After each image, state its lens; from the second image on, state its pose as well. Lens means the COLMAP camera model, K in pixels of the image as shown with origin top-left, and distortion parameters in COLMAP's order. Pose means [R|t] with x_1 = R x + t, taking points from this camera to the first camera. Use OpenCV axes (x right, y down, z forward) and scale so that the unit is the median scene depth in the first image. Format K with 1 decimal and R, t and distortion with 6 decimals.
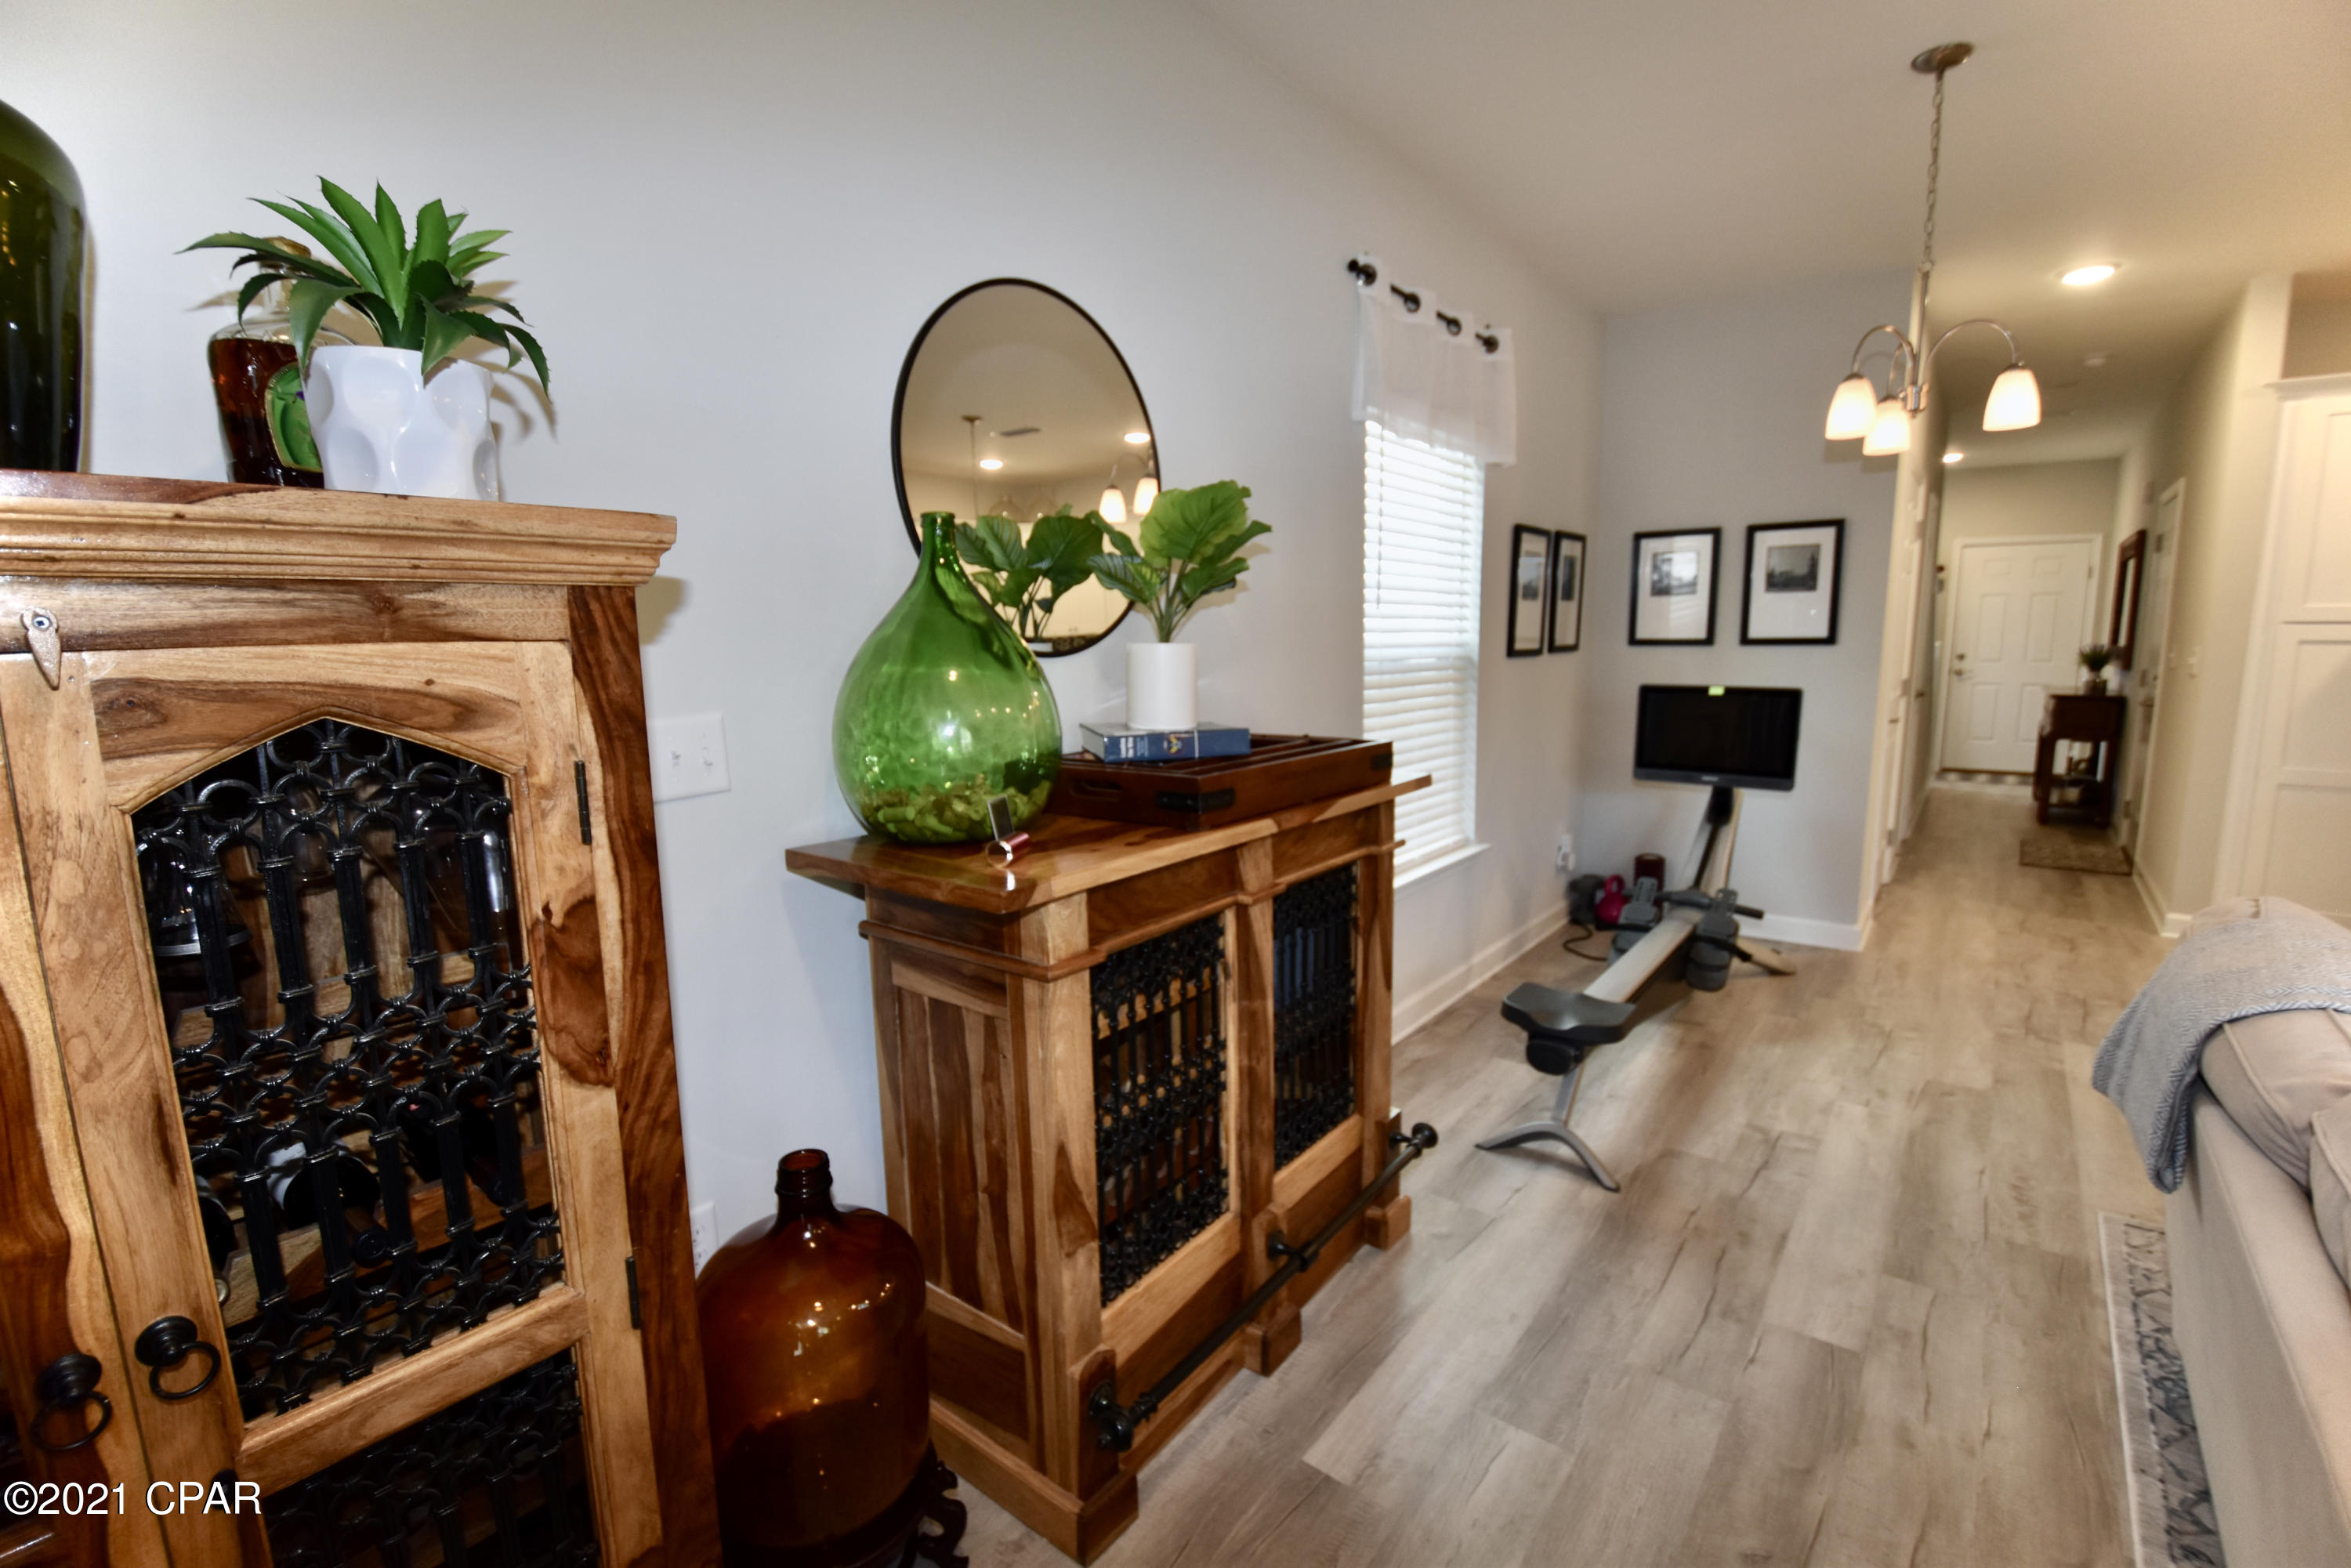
lens RADIAL K [[1030.5, 0, 1175.8], [0, 1030.5, 797.8], [0, 0, 1]] dist [-0.000385, -0.011170]
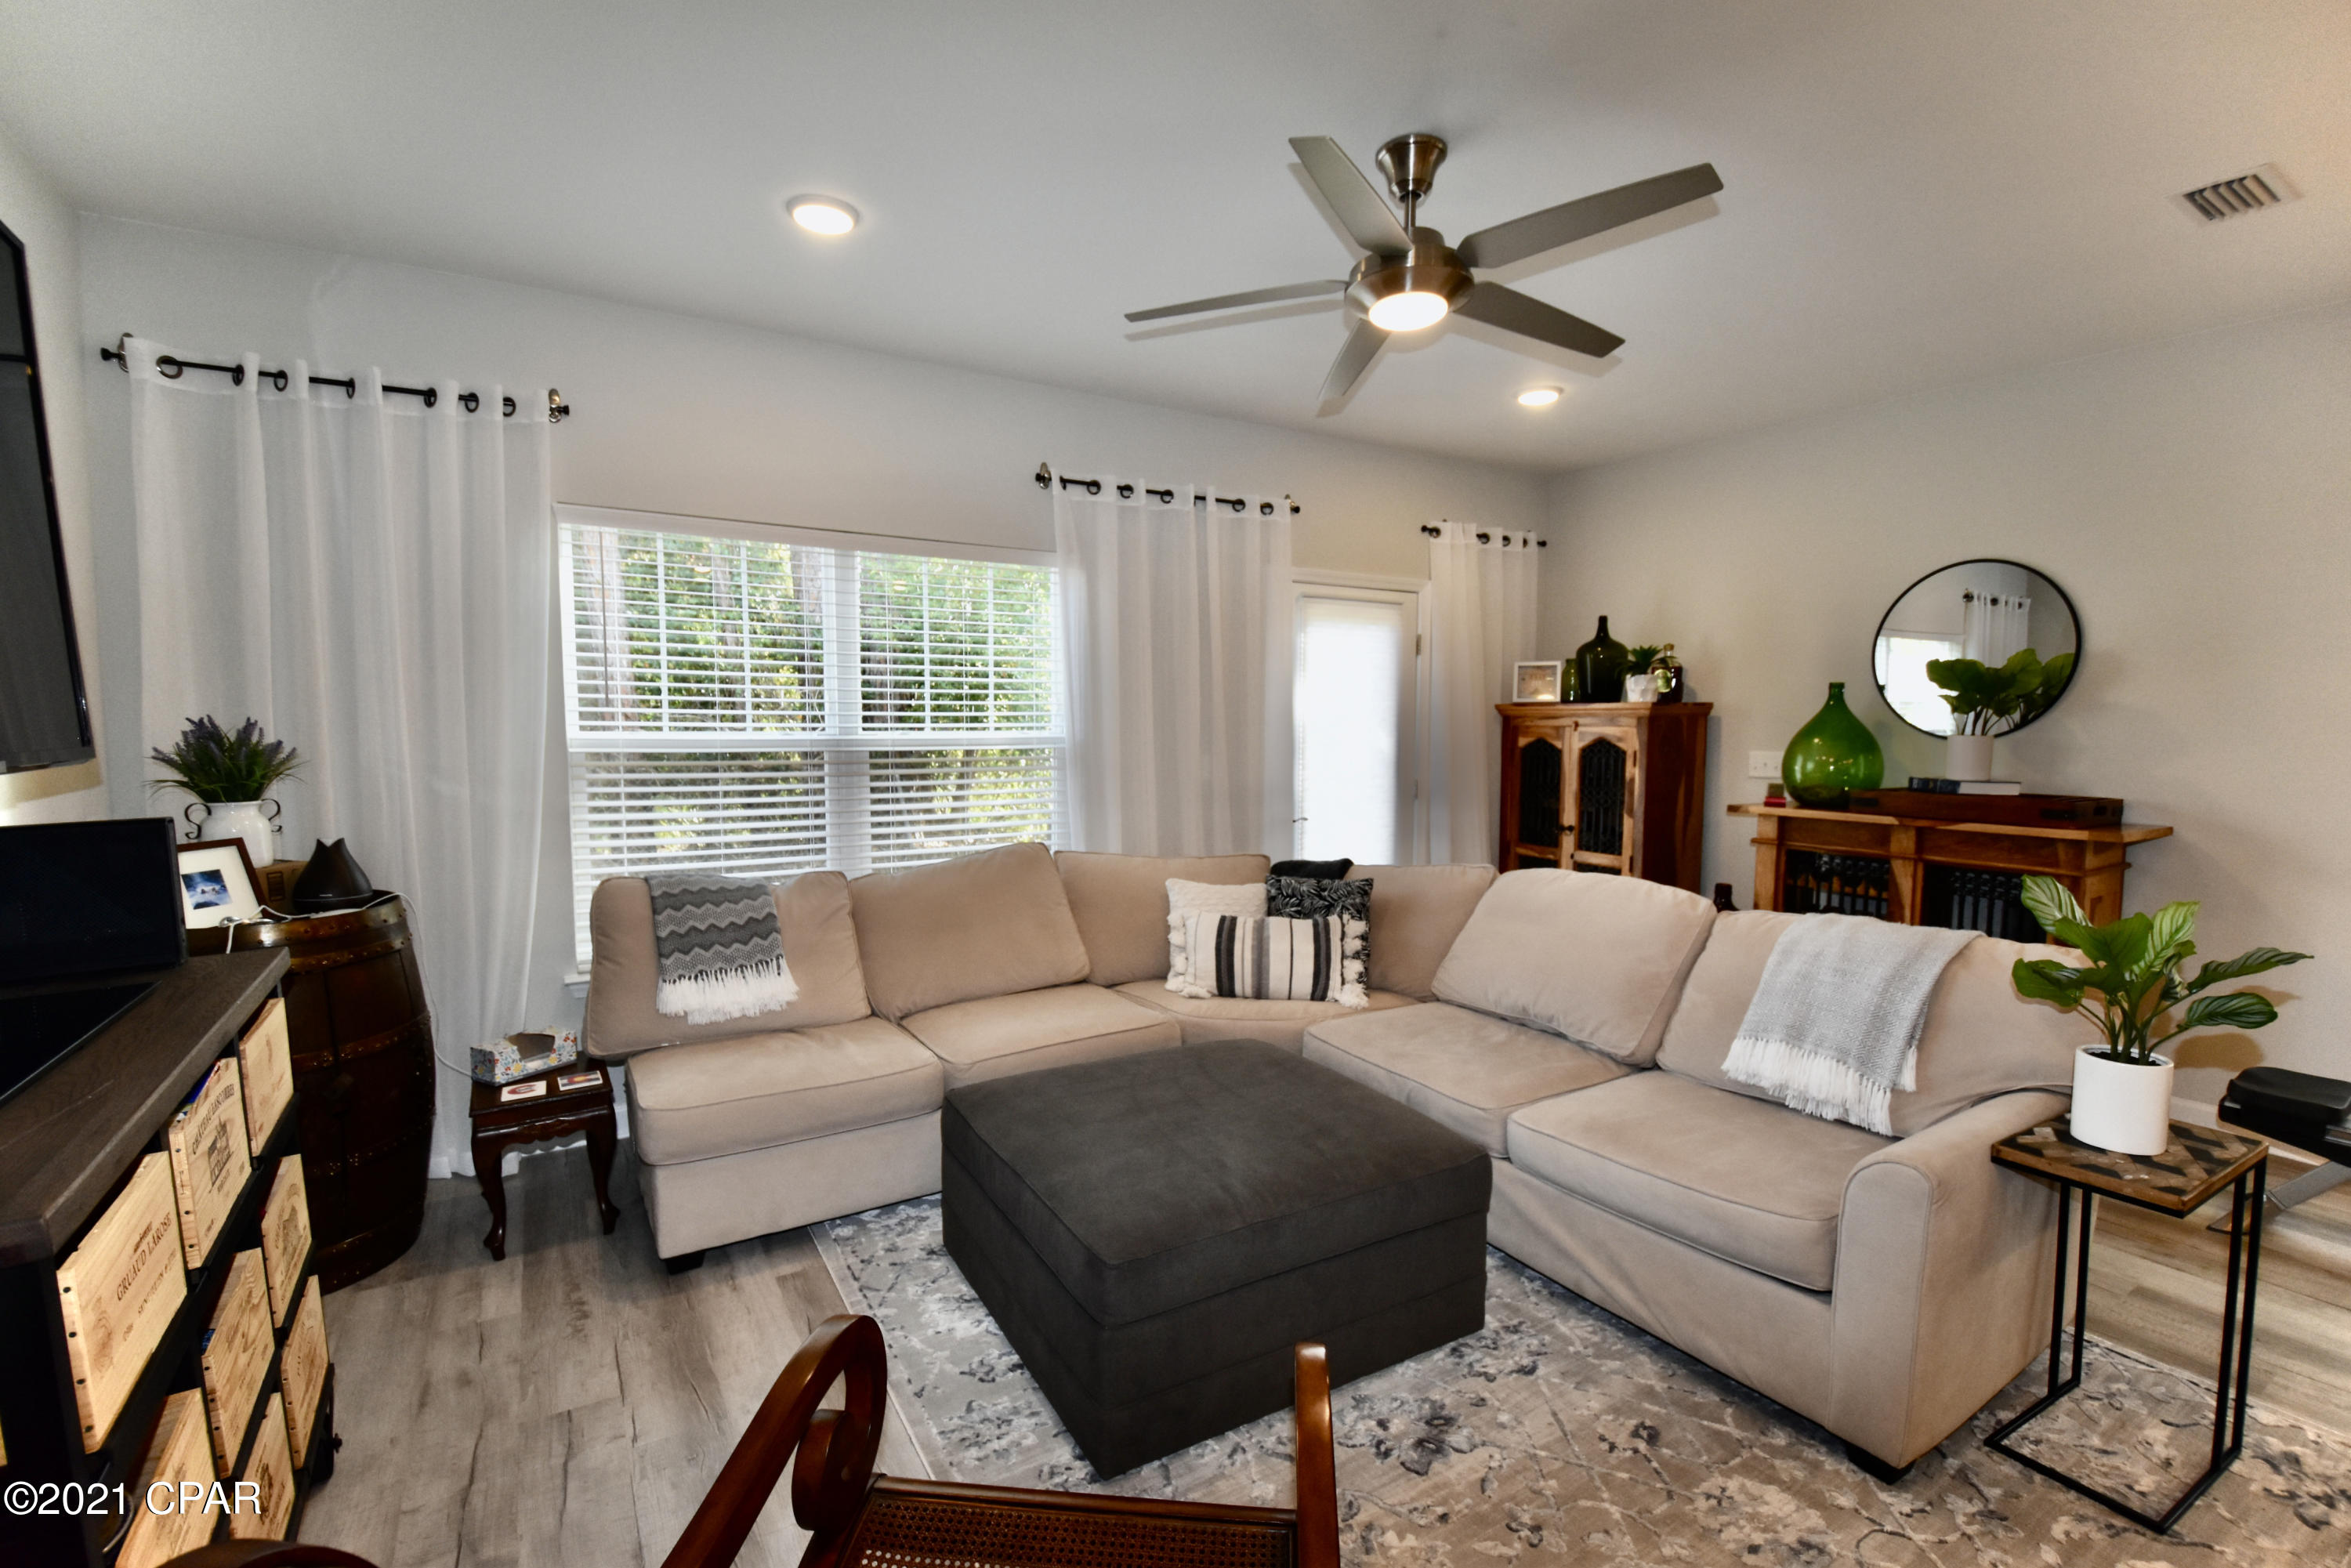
lens RADIAL K [[1027.3, 0, 1176.7], [0, 1027.3, 801.7], [0, 0, 1]] dist [0.018939, -0.025080]
pose [[-0.358829, 0.084417, -0.929578, 1.365548], [-0.144609, 0.978850, 0.144712, -0.053328], [0.922133, 0.186352, -0.339032, 0.180448]]
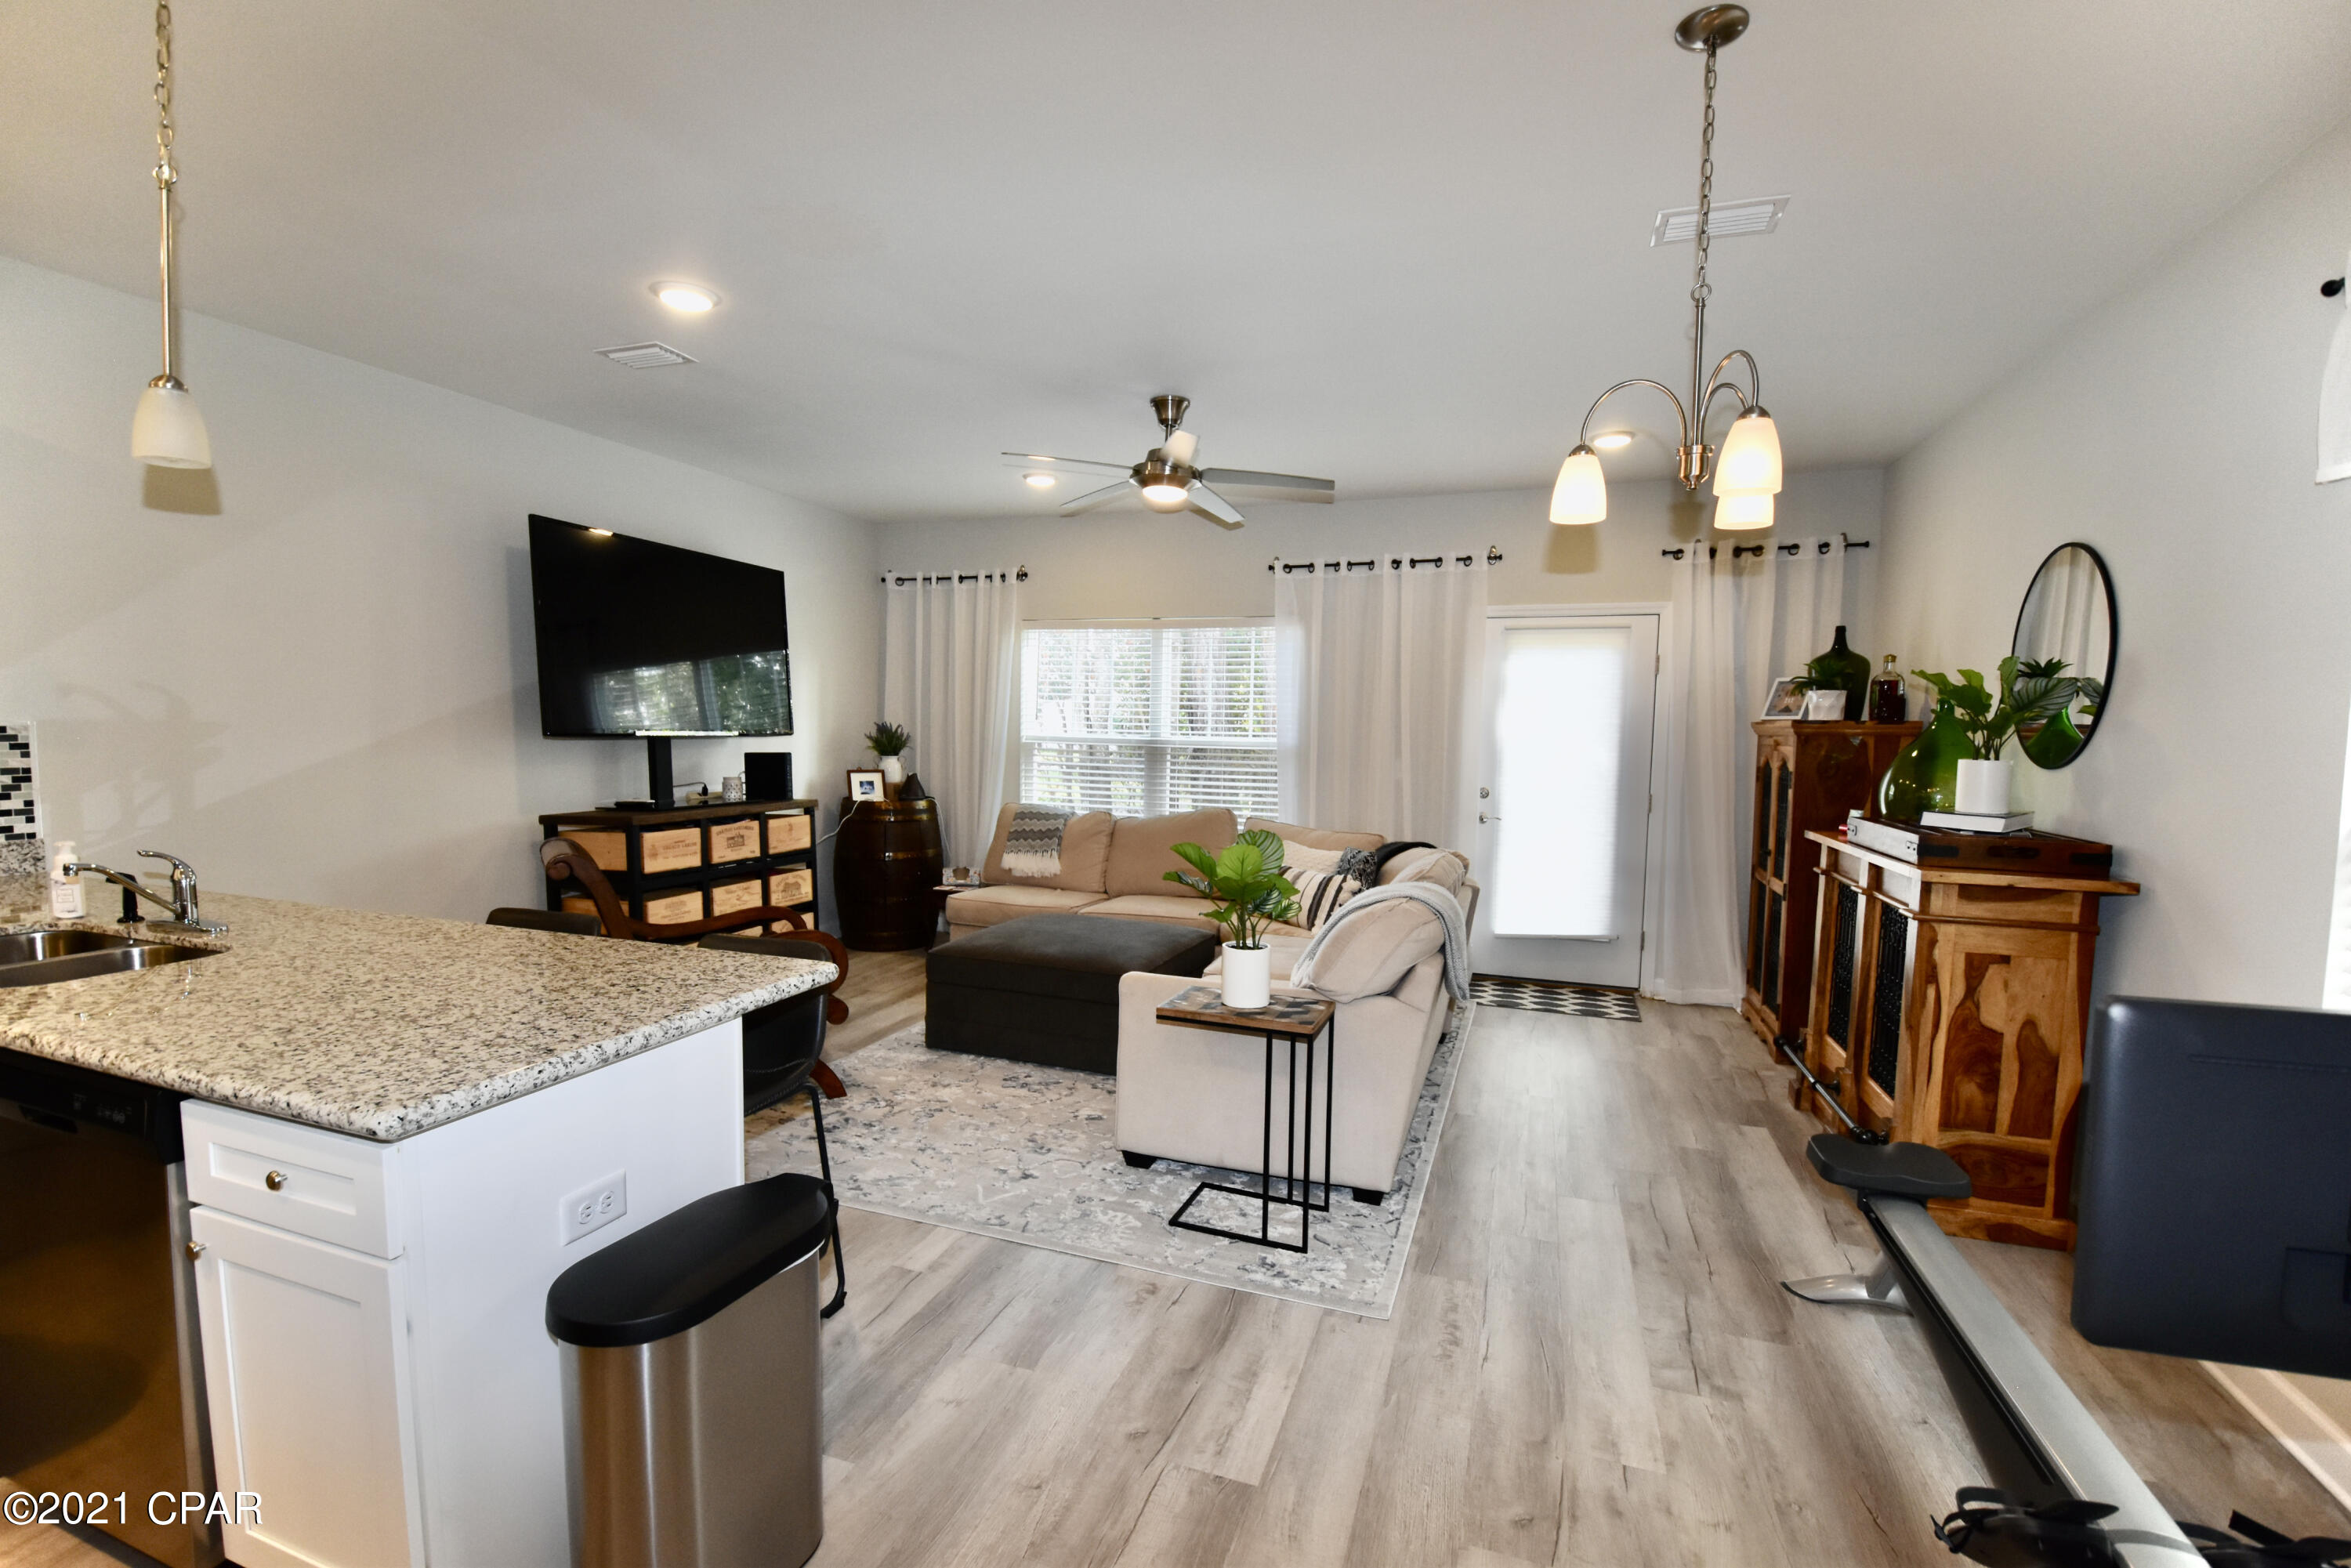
lens RADIAL K [[1027.3, 0, 1176.7], [0, 1027.3, 801.7], [0, 0, 1]] dist [0.018939, -0.025080]
pose [[-0.945133, 0.021014, -0.326010, 1.021487], [-0.056367, 0.972473, 0.226096, -0.227347], [0.321787, 0.232067, -0.917931, 1.252478]]
